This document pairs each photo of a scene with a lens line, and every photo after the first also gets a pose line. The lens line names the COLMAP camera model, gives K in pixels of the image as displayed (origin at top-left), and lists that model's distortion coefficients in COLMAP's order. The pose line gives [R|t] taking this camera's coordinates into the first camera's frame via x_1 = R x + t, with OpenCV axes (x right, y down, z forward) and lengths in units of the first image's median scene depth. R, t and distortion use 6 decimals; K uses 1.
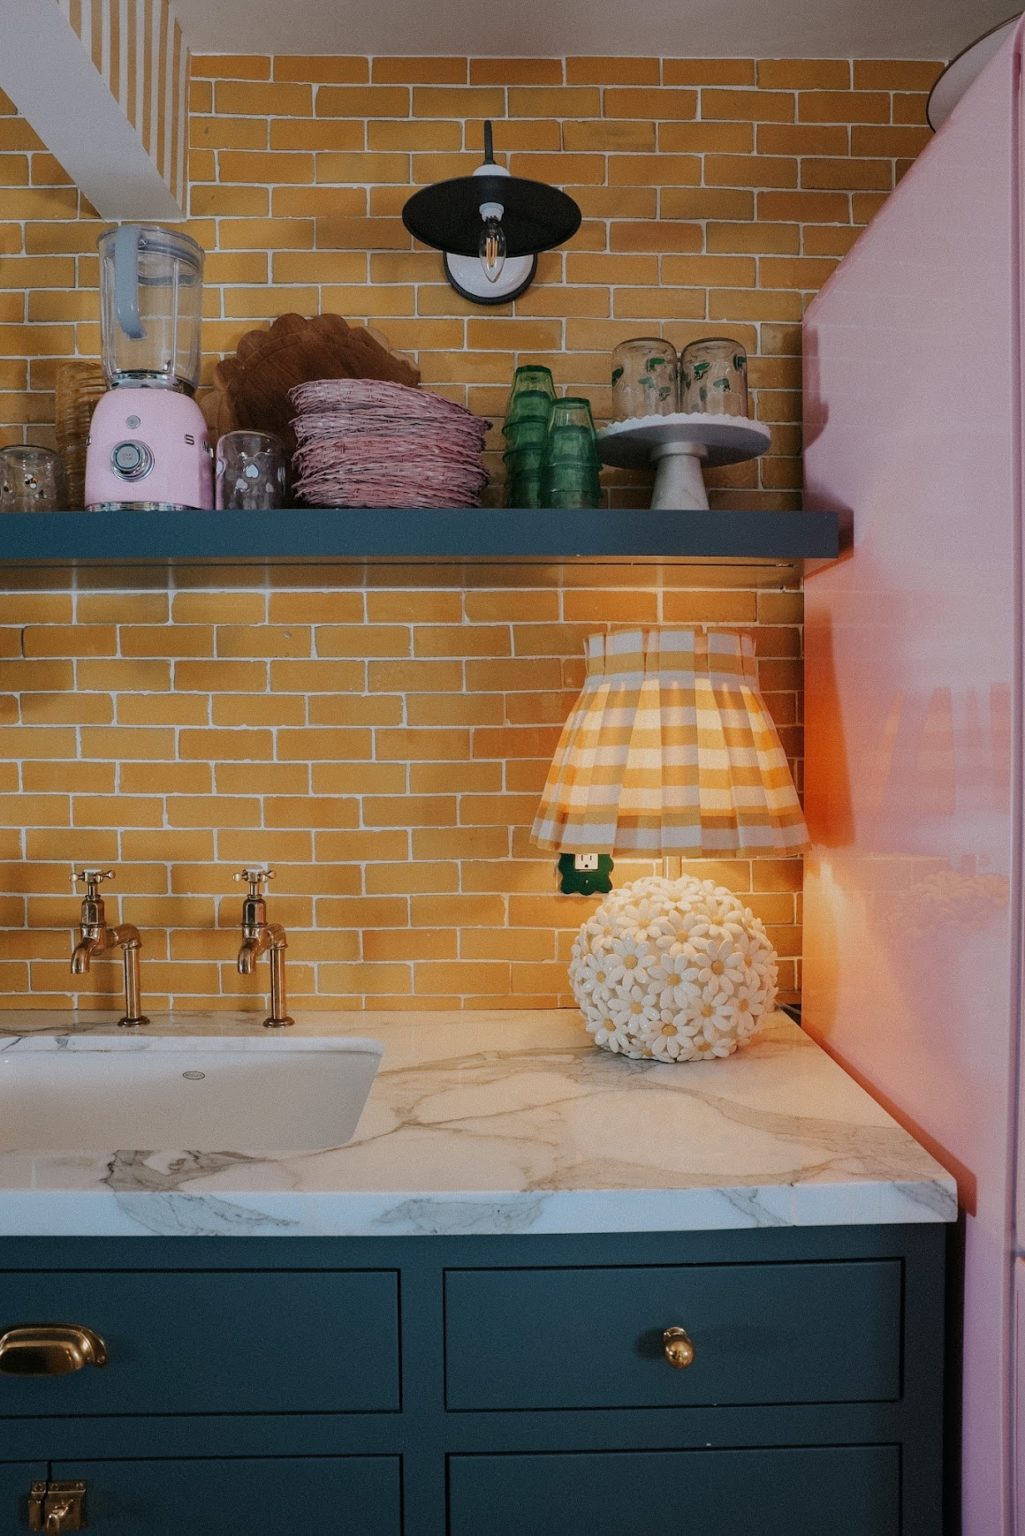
lens RADIAL K [[1057.6, 0, 512.5], [0, 1057.6, 768.0], [0, 0, 1]] dist [-0.105532, 0.085876]
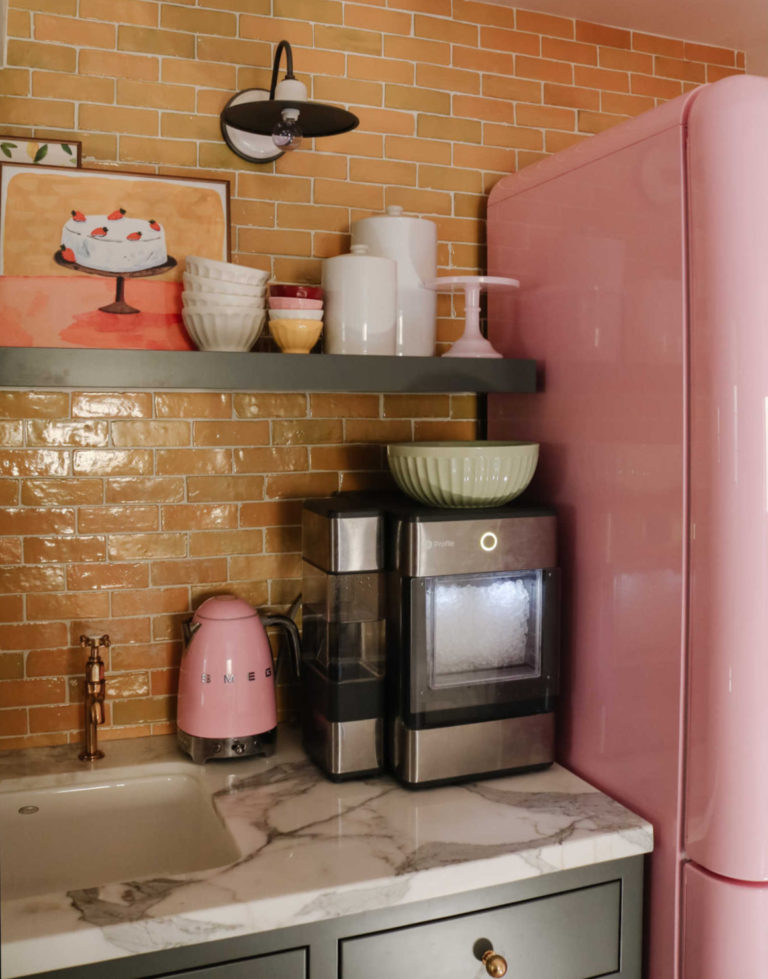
lens RADIAL K [[983.7, 0, 385.7], [0, 983.7, 401.4], [0, 0, 1]] dist [-0.158385, 0.135090]
pose [[0.938178, 0.007850, 0.346064, -0.327671], [0.001898, 0.999611, -0.027821, -0.147317], [-0.346148, 0.026758, 0.937798, -0.168739]]
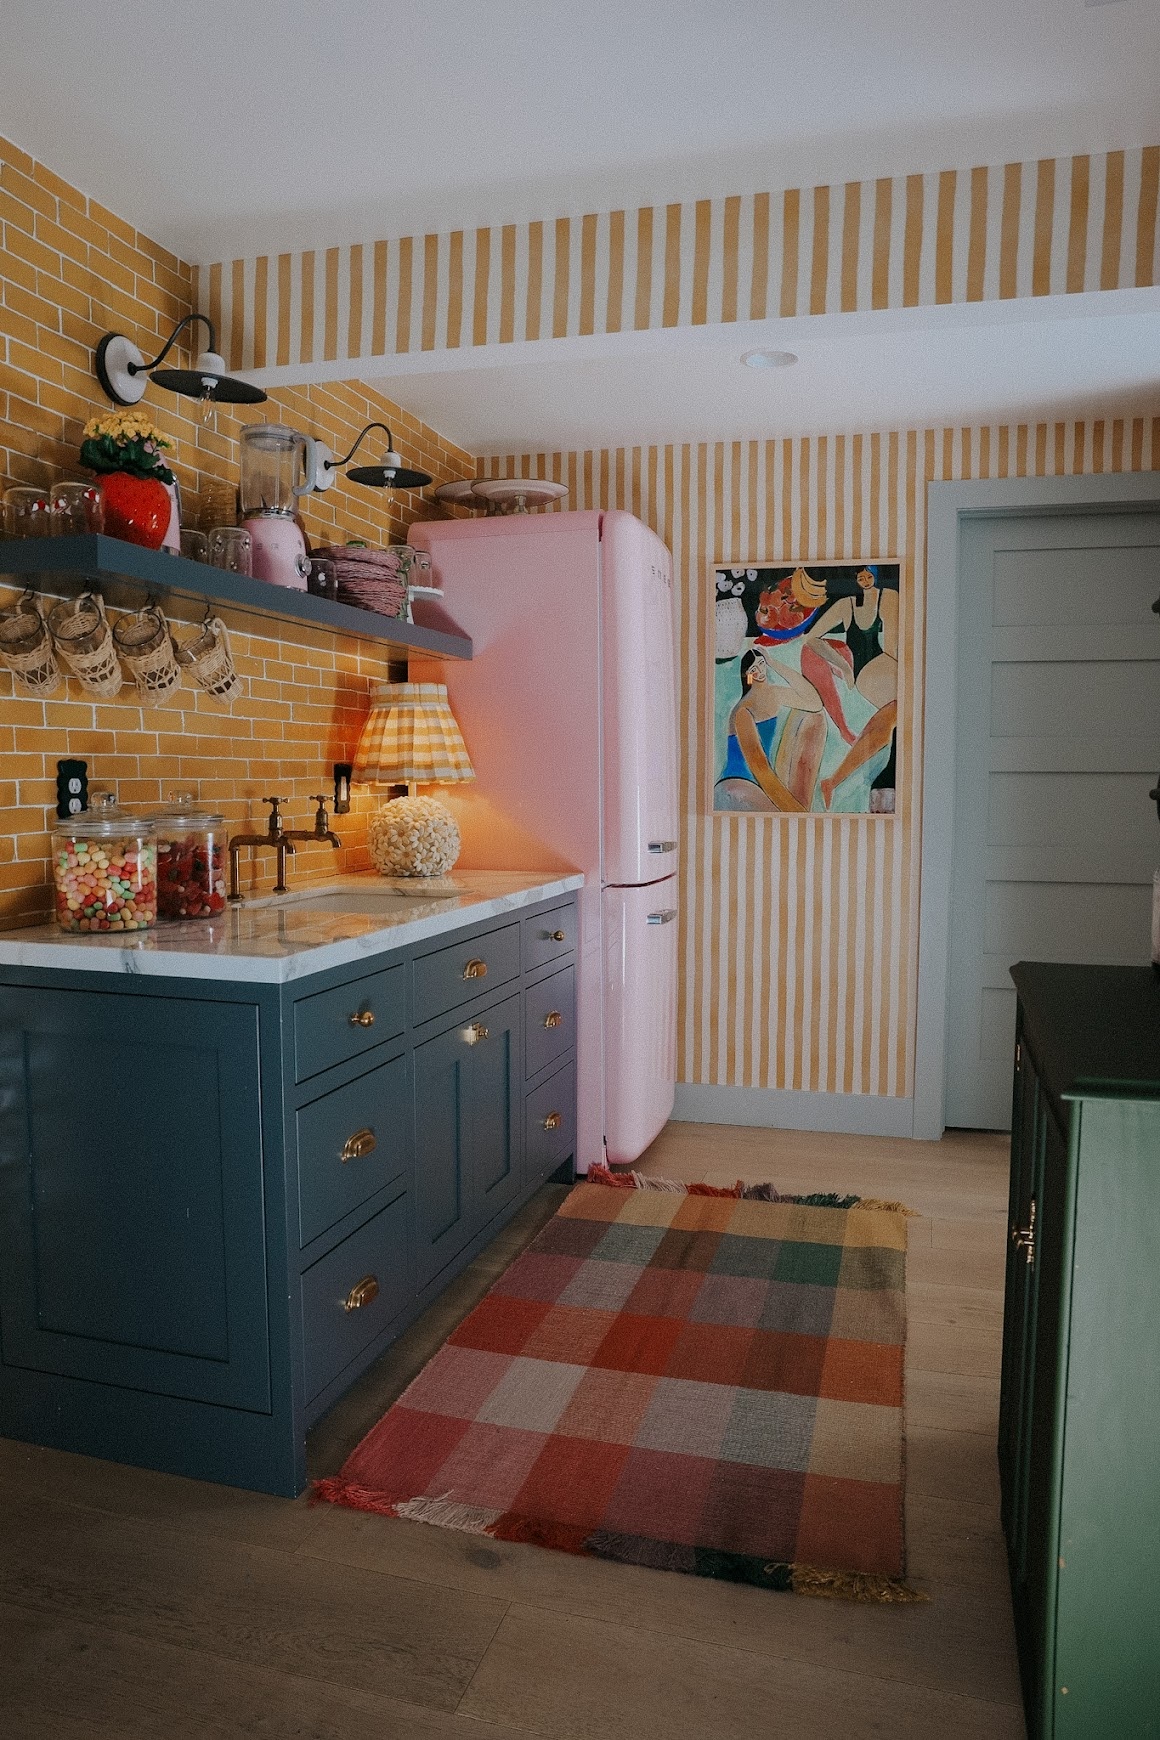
lens RADIAL K [[1198.0, 0, 580.0], [0, 1198.0, 870.0], [0, 0, 1]] dist [-0.105532, 0.085876]
pose [[0.298230, -0.070826, 0.951863, -2.208796], [0.018608, 0.997485, 0.068390, 0.096289], [-0.954313, -0.002683, 0.298798, -0.076185]]
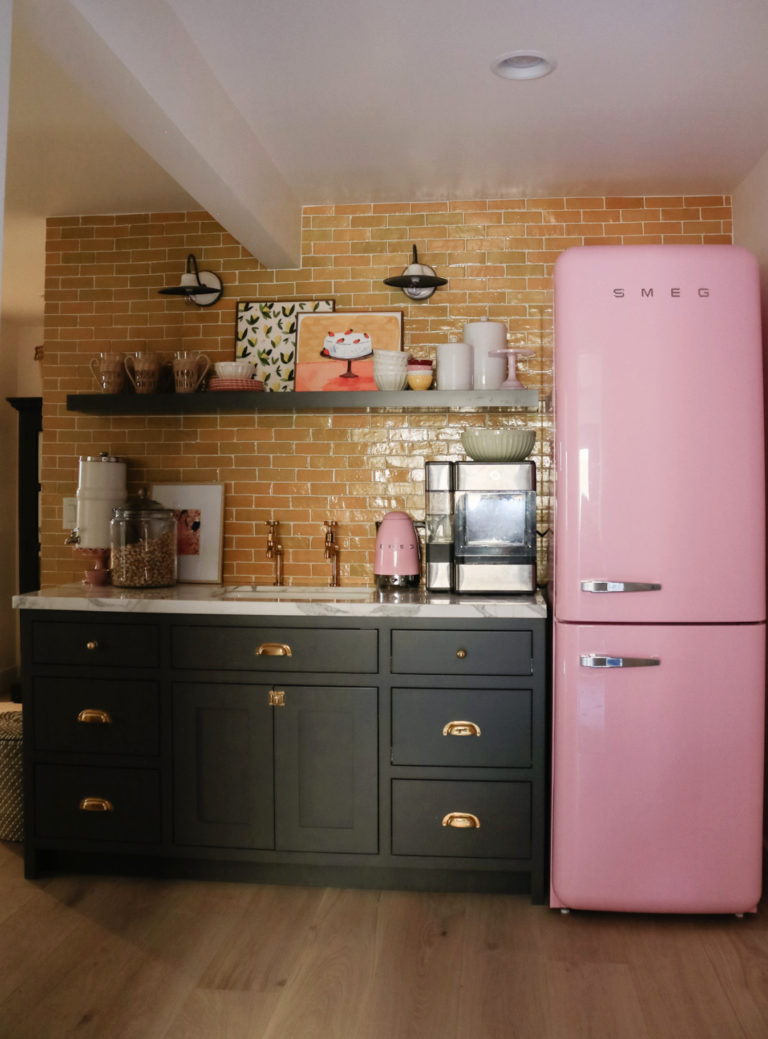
lens RADIAL K [[978.8, 0, 409.5], [0, 978.8, 466.1], [0, 0, 1]] dist [-0.169808, 0.147056]
pose [[0.993803, -0.001708, -0.111143, 0.245308], [-0.004104, 0.998636, -0.052049, 0.088623], [0.111081, 0.052183, 0.992440, -1.534156]]
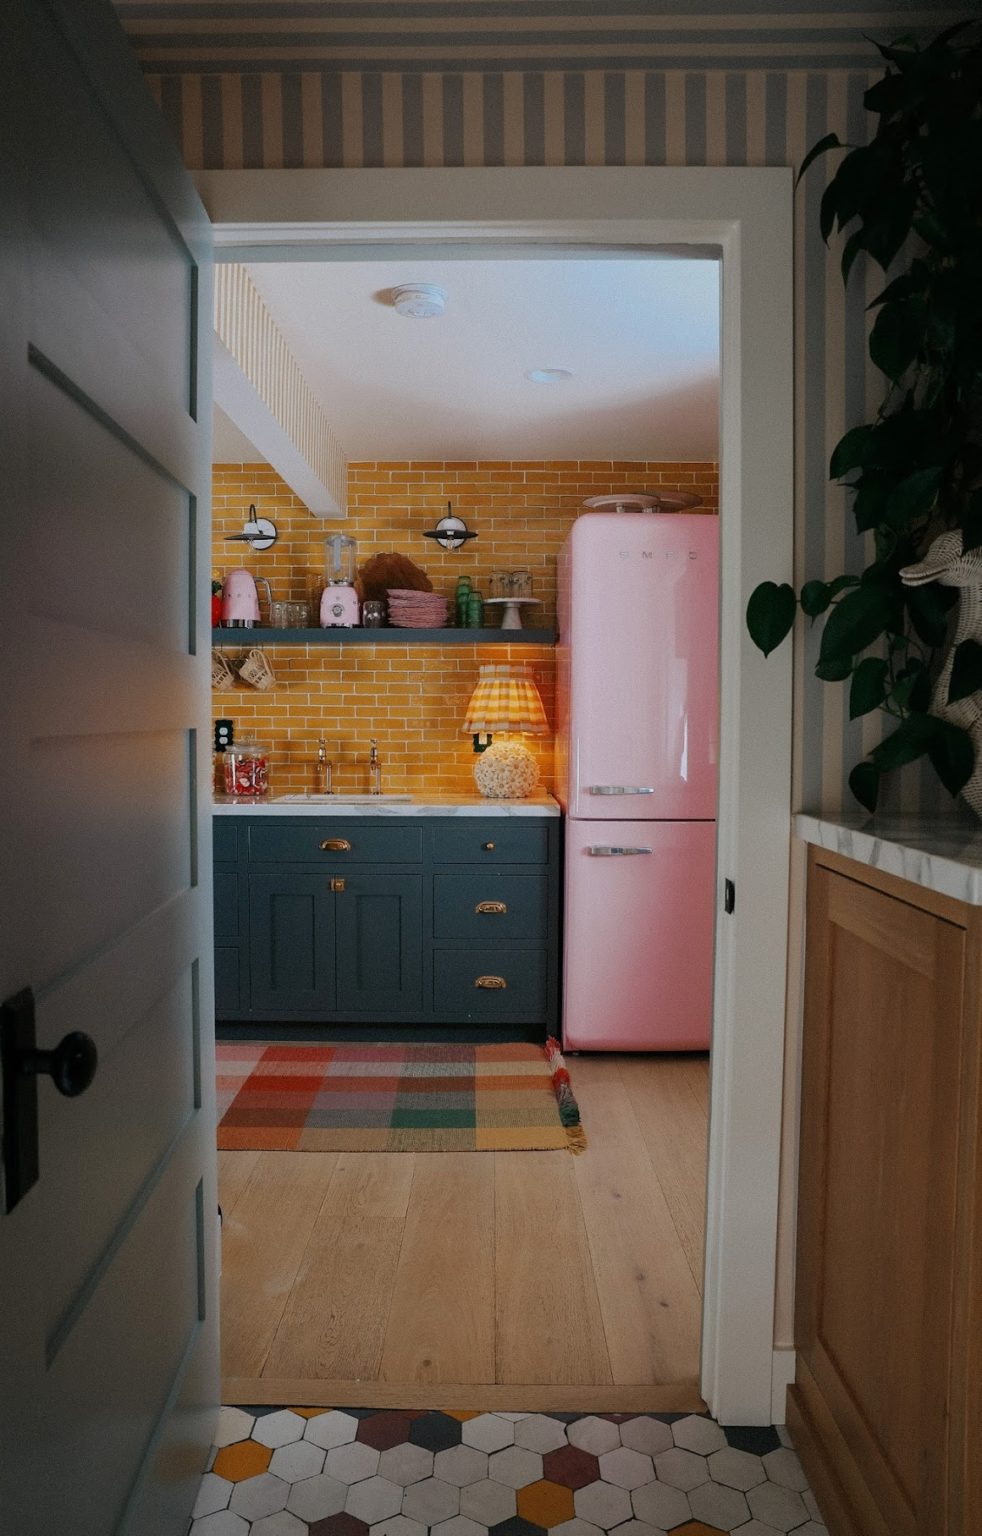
lens RADIAL K [[1046.5, 0, 459.8], [0, 1046.5, 775.1], [0, 0, 1]] dist [-0.102020, 0.000631]
pose [[0.999164, 0.008738, -0.039925, 0.144133], [-0.007702, 0.999632, 0.026009, 0.126105], [0.040138, -0.025680, 0.998864, -2.229916]]
